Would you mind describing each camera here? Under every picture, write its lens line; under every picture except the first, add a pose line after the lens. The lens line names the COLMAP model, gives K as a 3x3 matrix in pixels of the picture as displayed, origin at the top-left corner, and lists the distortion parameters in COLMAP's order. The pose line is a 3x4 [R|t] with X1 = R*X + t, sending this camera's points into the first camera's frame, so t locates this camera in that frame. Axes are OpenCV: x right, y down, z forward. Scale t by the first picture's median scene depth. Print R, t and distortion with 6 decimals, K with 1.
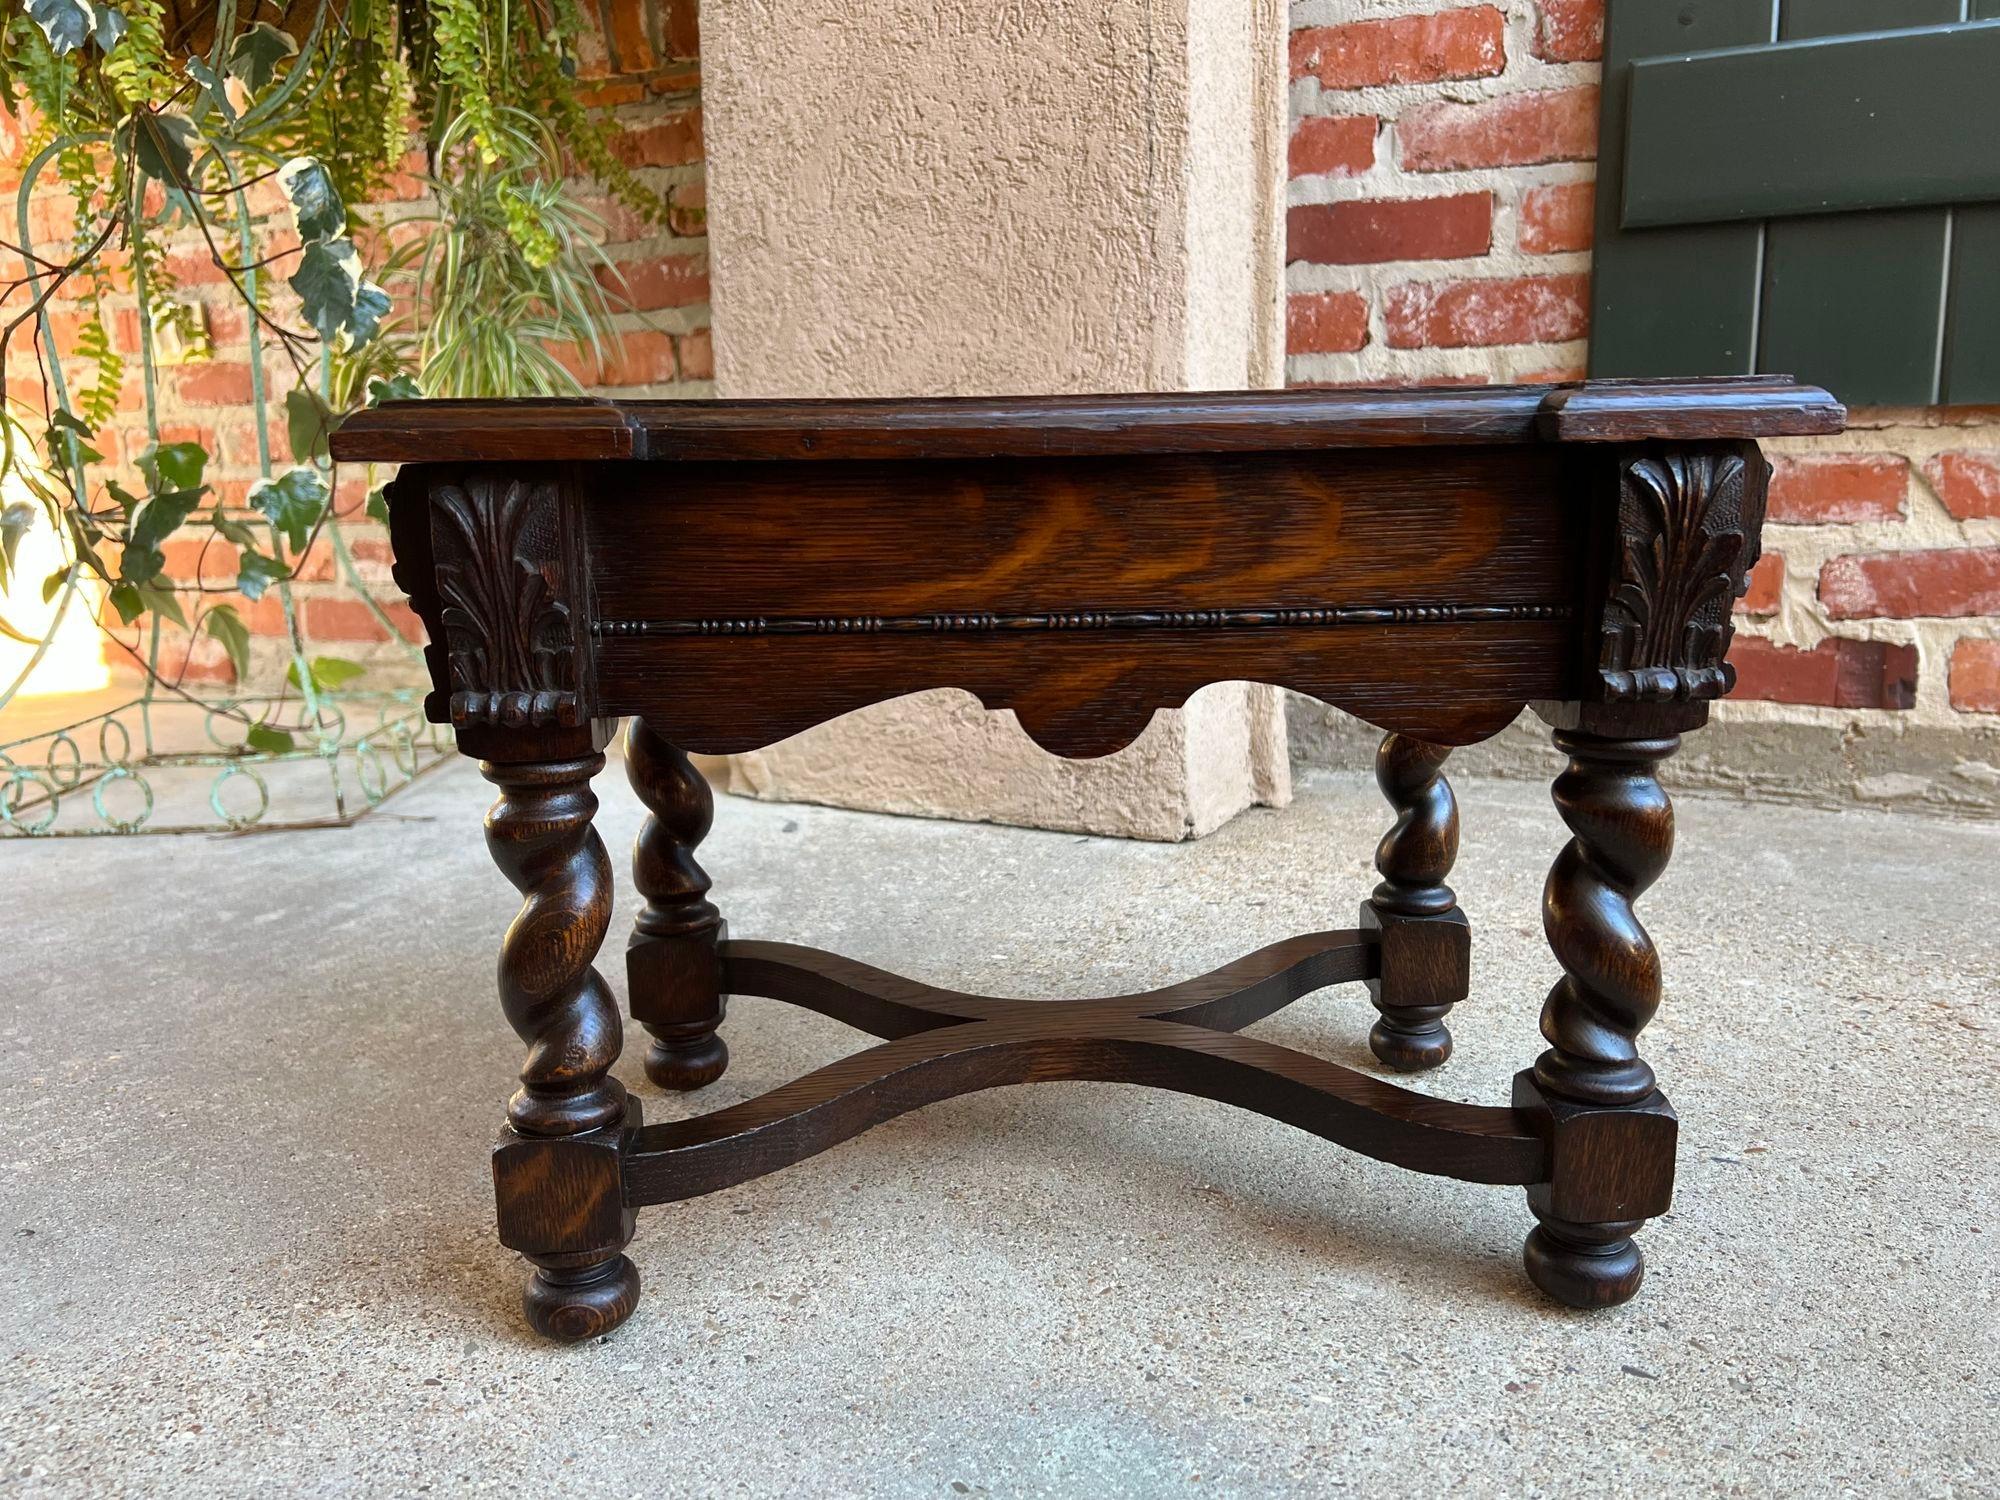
lens RADIAL K [[1535.7, 0, 992.1], [0, 1535.7, 739.2], [0, 0, 1]] dist [0.016648, -0.003548]
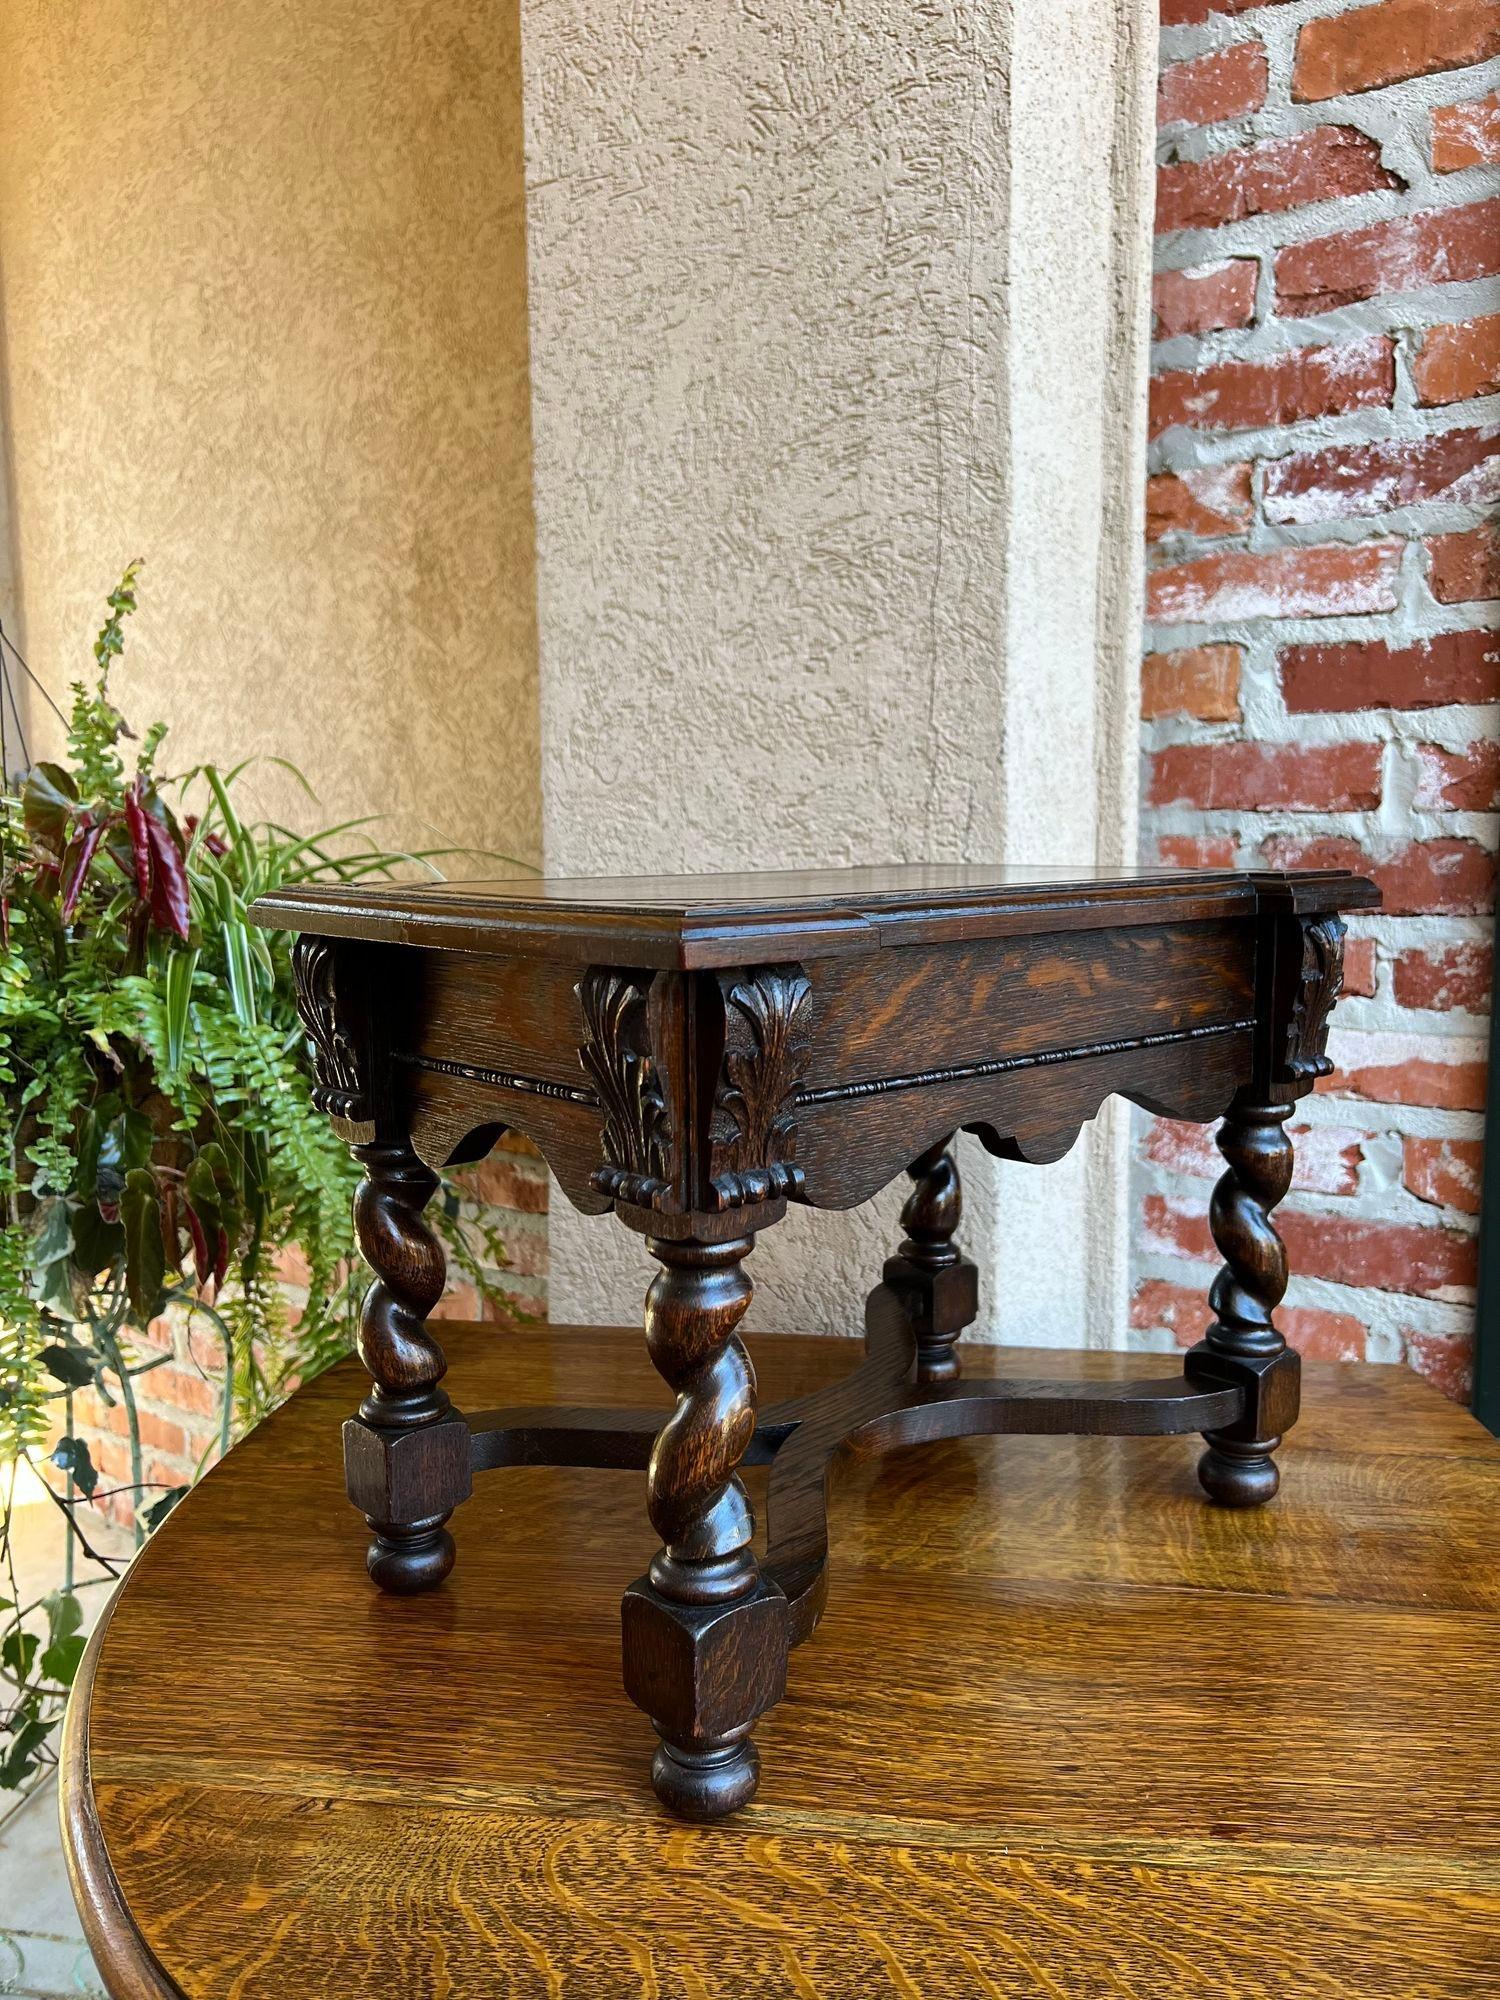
lens RADIAL K [[1505.3, 0, 758.3], [0, 1505.3, 1015.9], [0, 0, 1]] dist [0.027906, -0.029070]
pose [[0.985443, 0.034905, -0.166387, 0.114696], [-0.045022, 0.997334, -0.057424, -0.606006], [0.163939, 0.064079, 0.984387, 0.015545]]
